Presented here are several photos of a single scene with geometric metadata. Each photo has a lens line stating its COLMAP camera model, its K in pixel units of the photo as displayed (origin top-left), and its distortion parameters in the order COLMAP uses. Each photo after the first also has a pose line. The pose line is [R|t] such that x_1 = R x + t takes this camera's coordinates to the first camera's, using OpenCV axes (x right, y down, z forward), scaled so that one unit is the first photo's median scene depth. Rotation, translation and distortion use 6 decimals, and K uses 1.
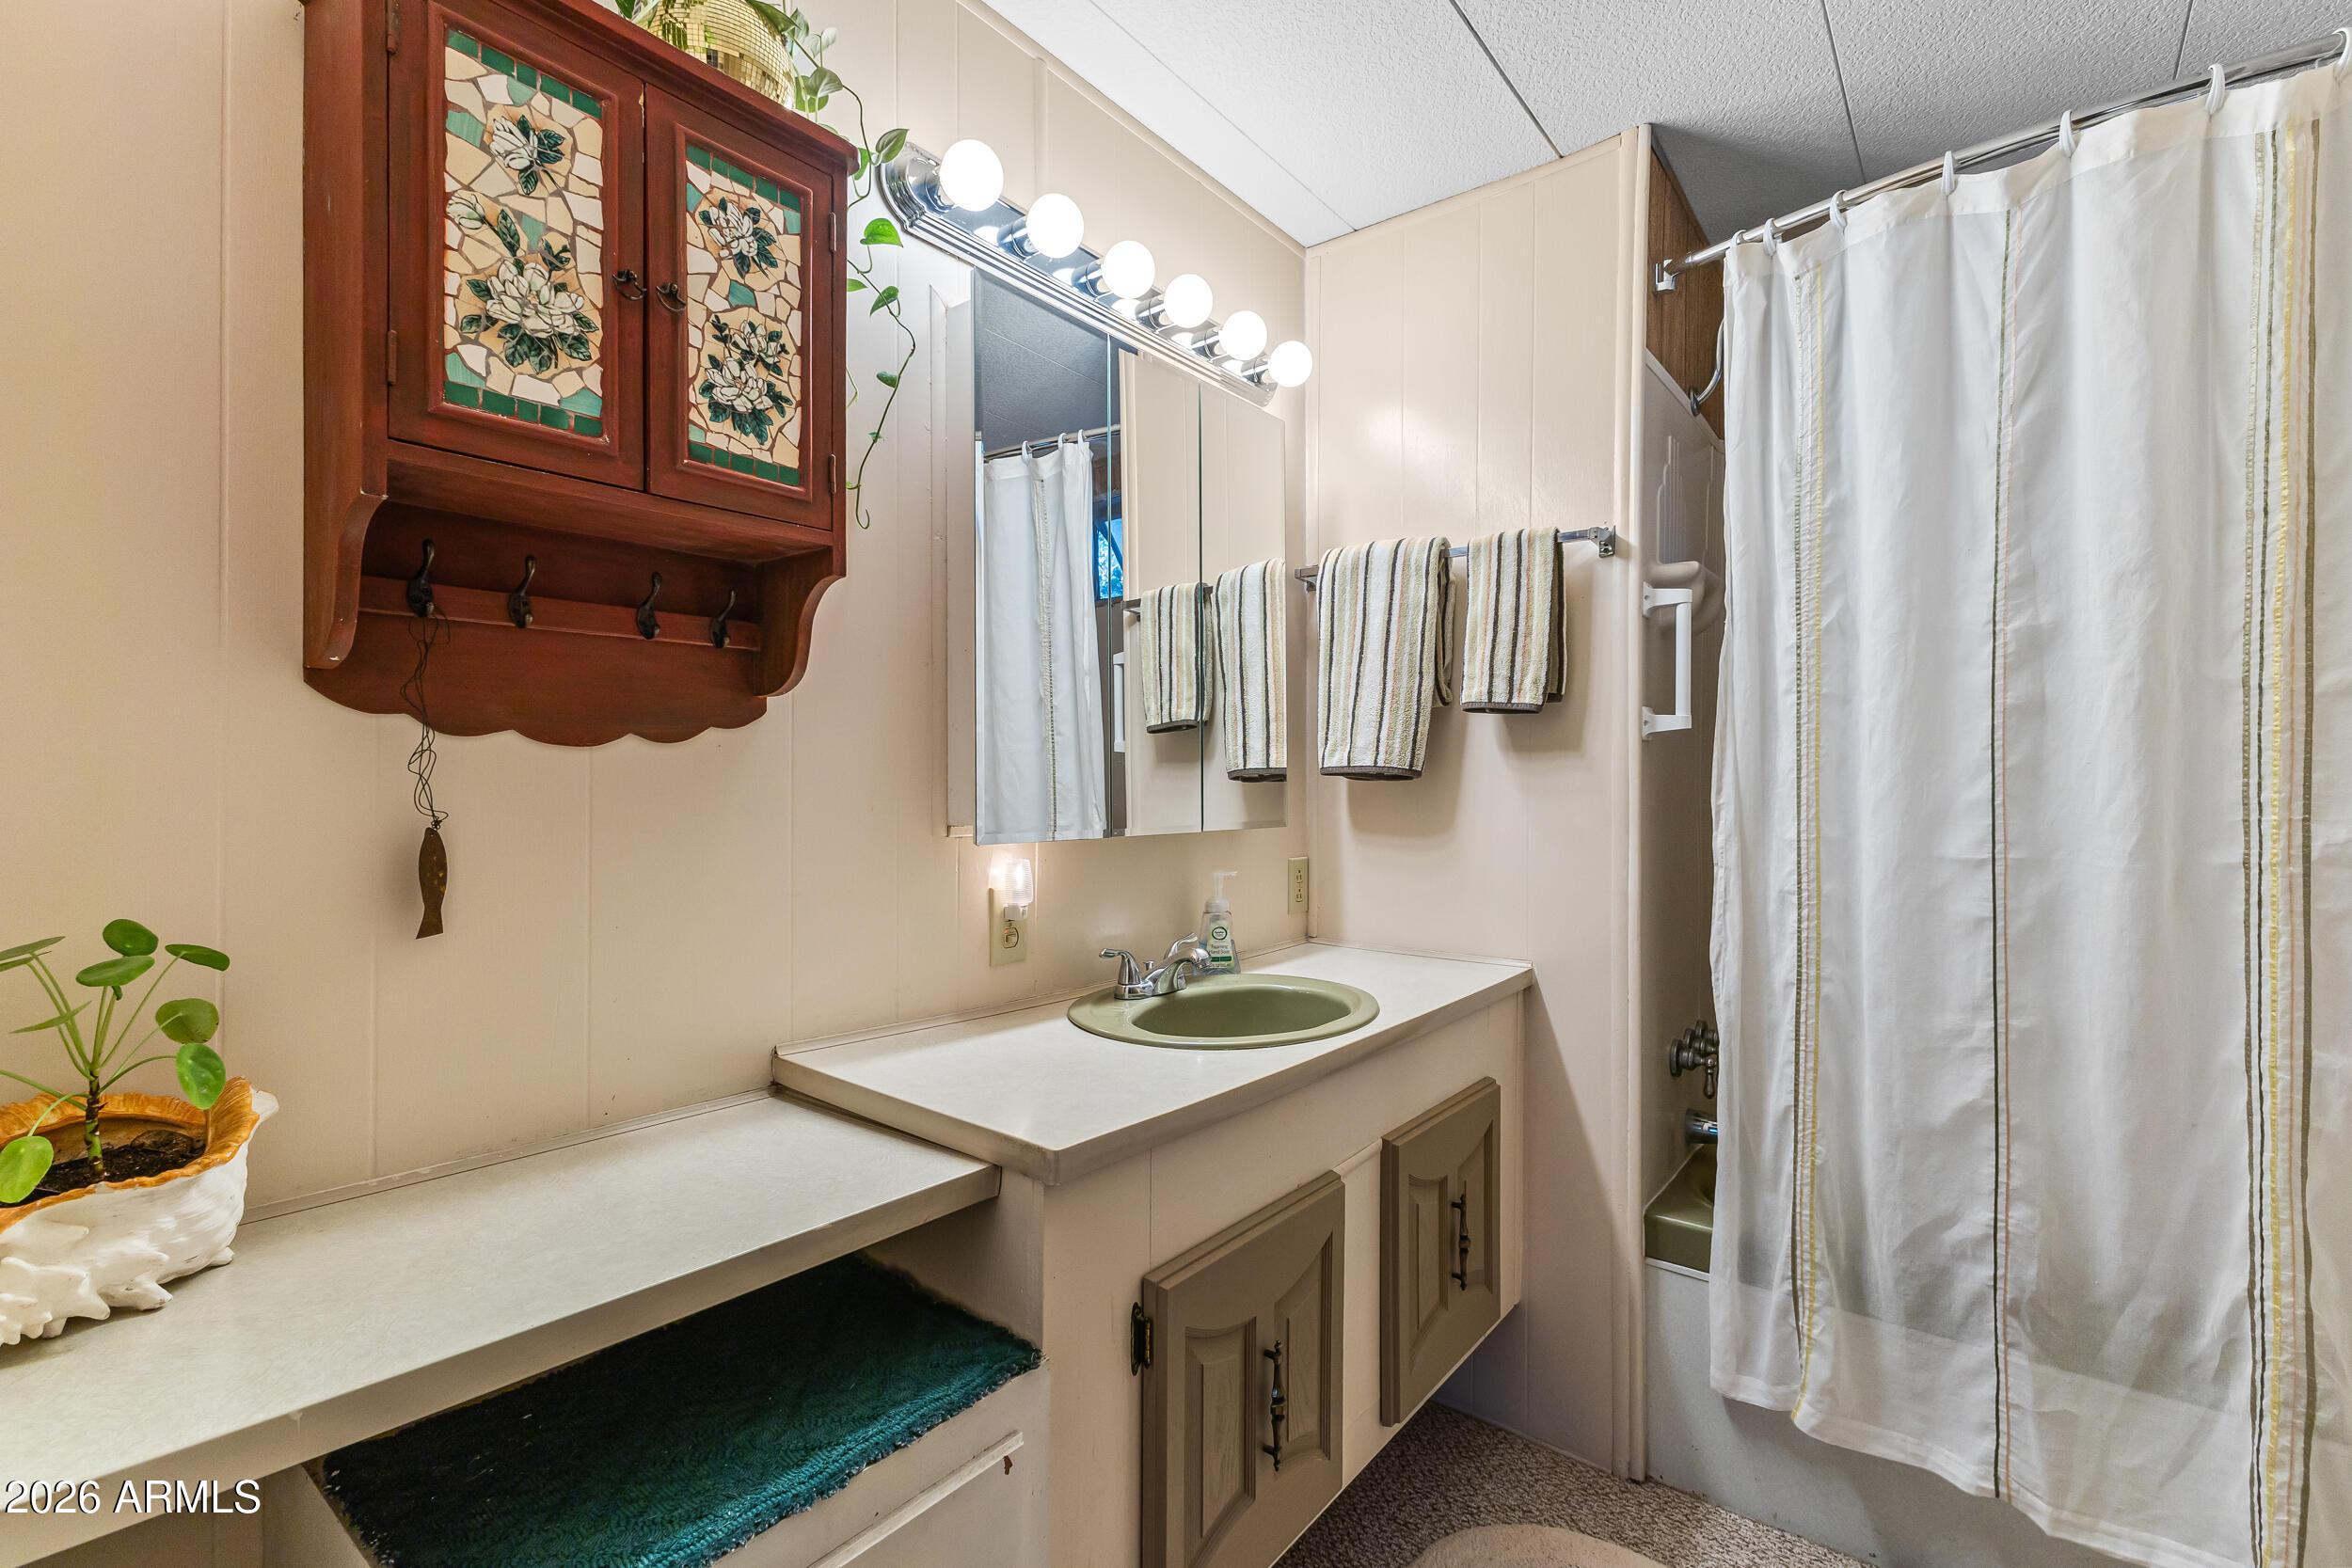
lens RADIAL K [[1022.8, 0, 1171.4], [0, 1022.8, 781.9], [0, 0, 1]] dist [0.011018, -0.002189]
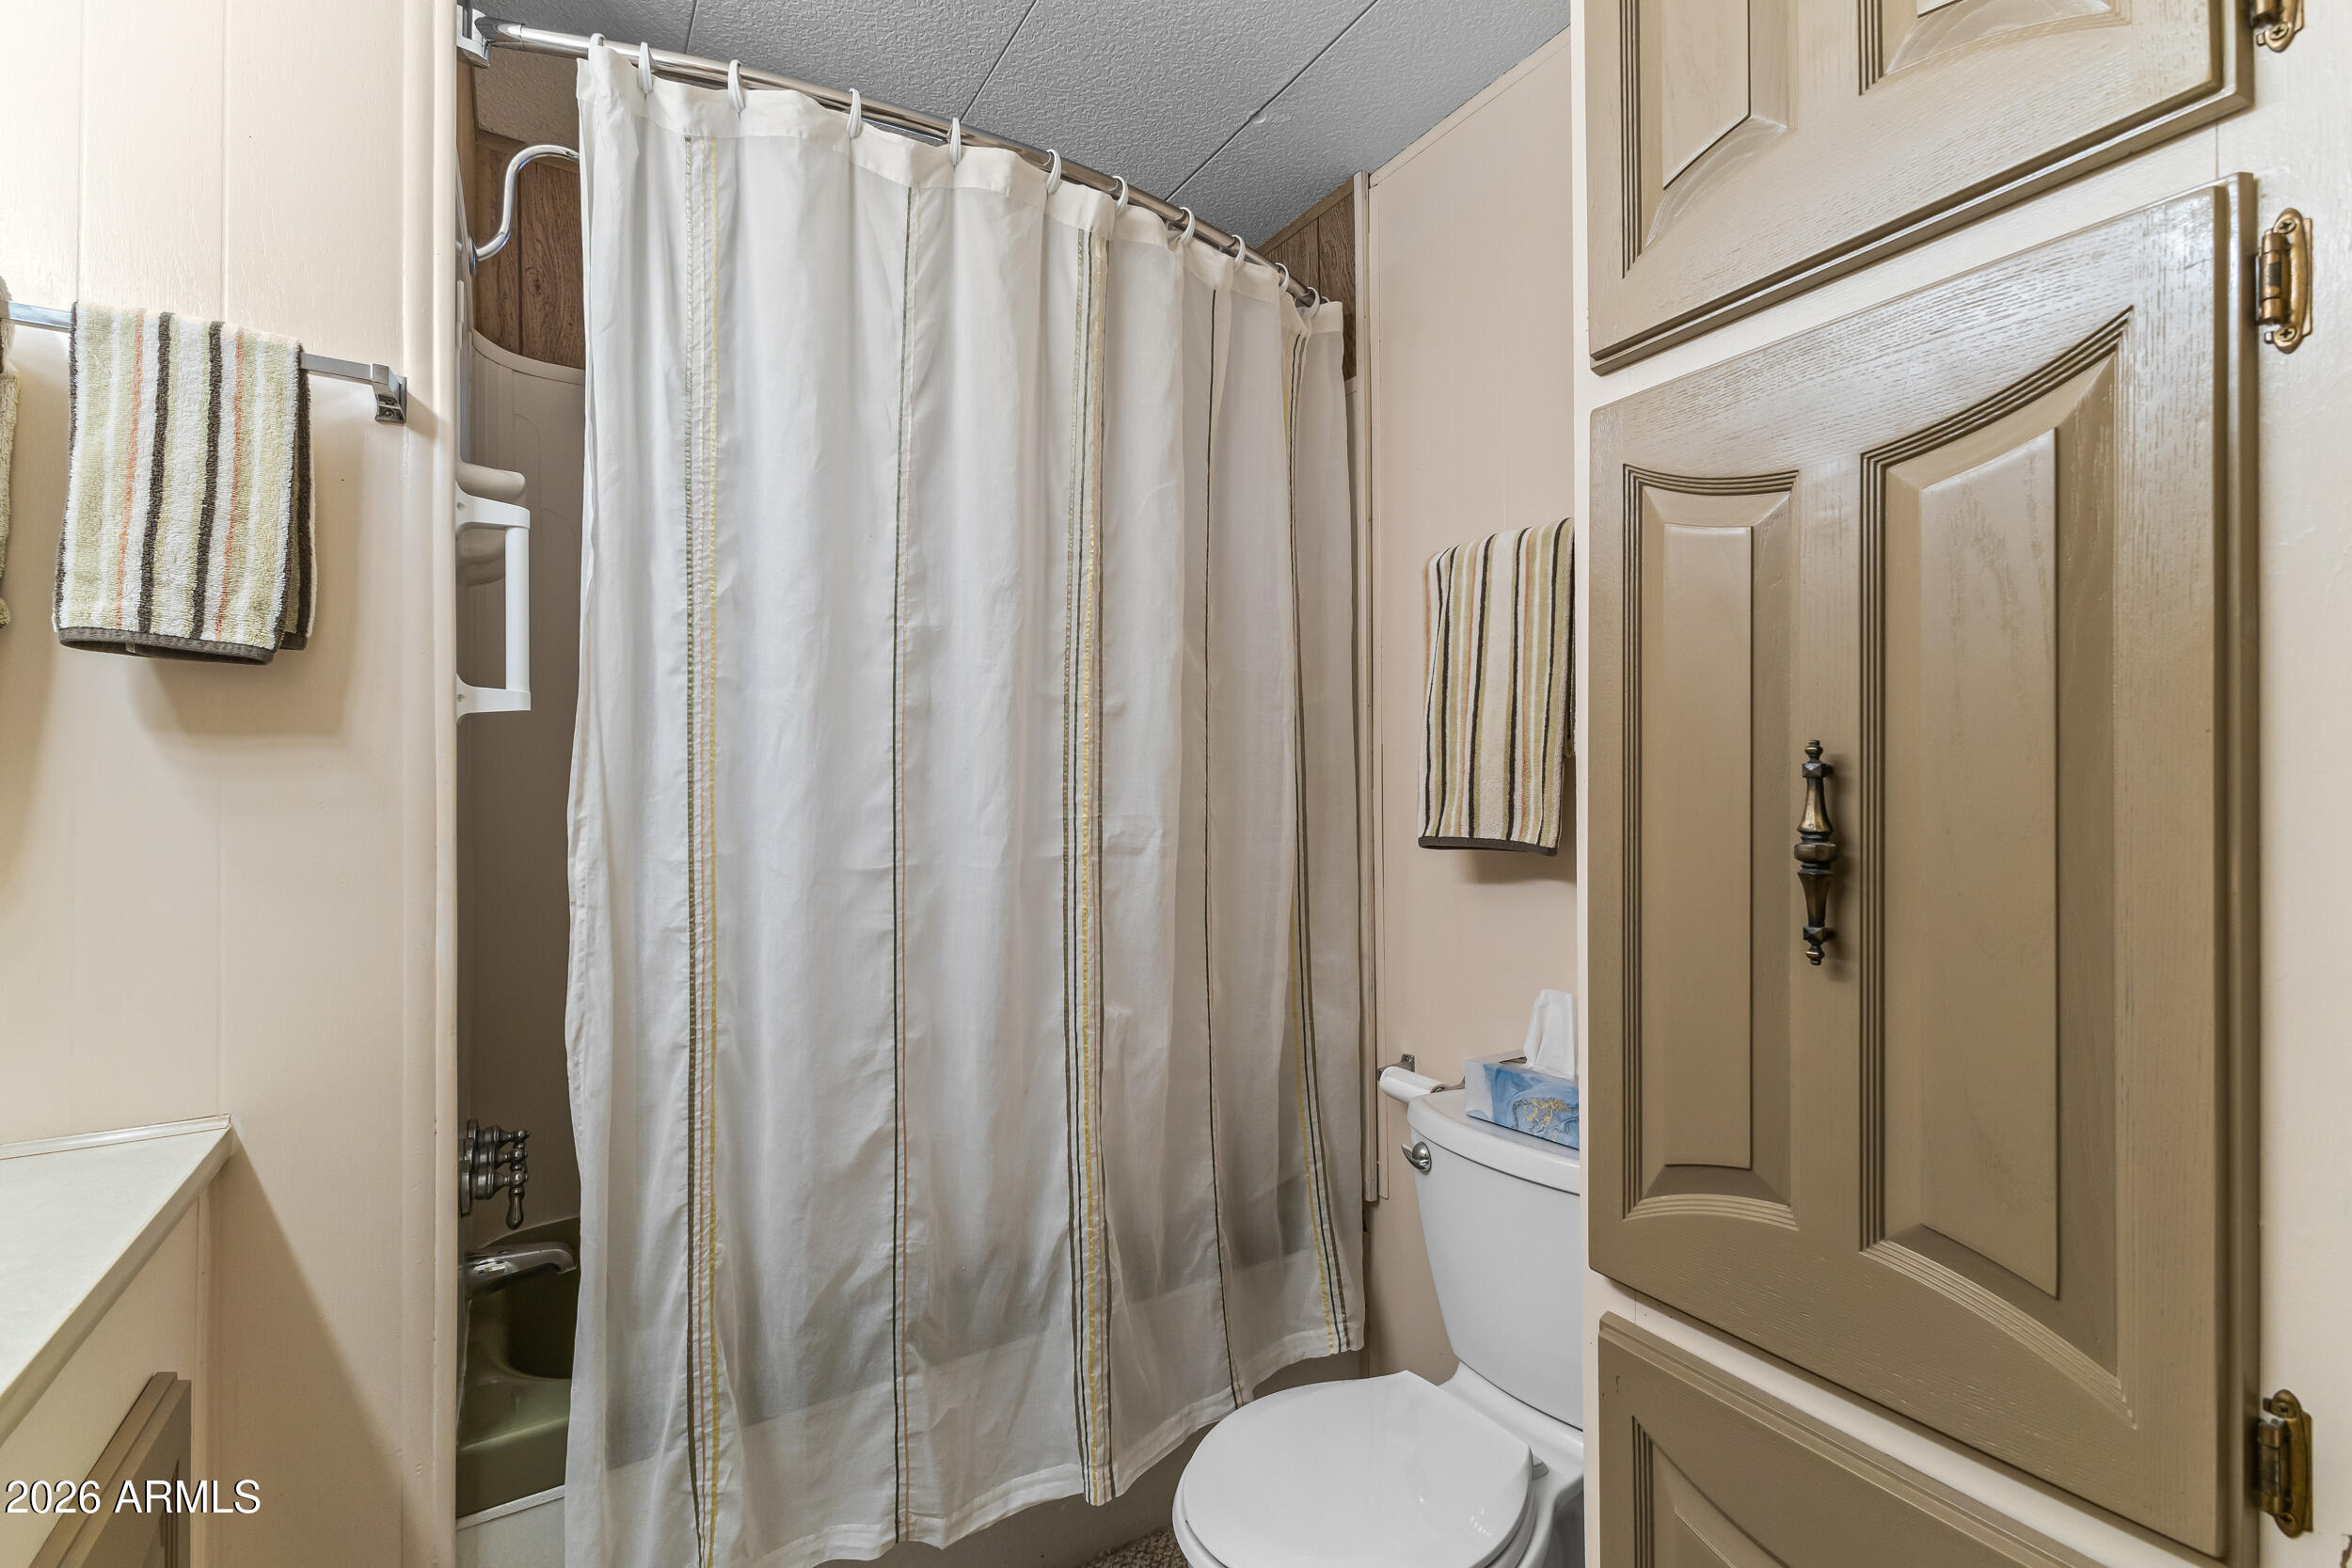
lens RADIAL K [[1022.8, 0, 1183.5], [0, 1022.8, 785.8], [0, 0, 1]] dist [0.011018, -0.002189]
pose [[0.333025, -0.001618, 0.942917, -0.001260], [0.004242, 0.999991, 0.000218, 0.000348], [-0.942908, 0.003927, 0.333029, 0.396169]]
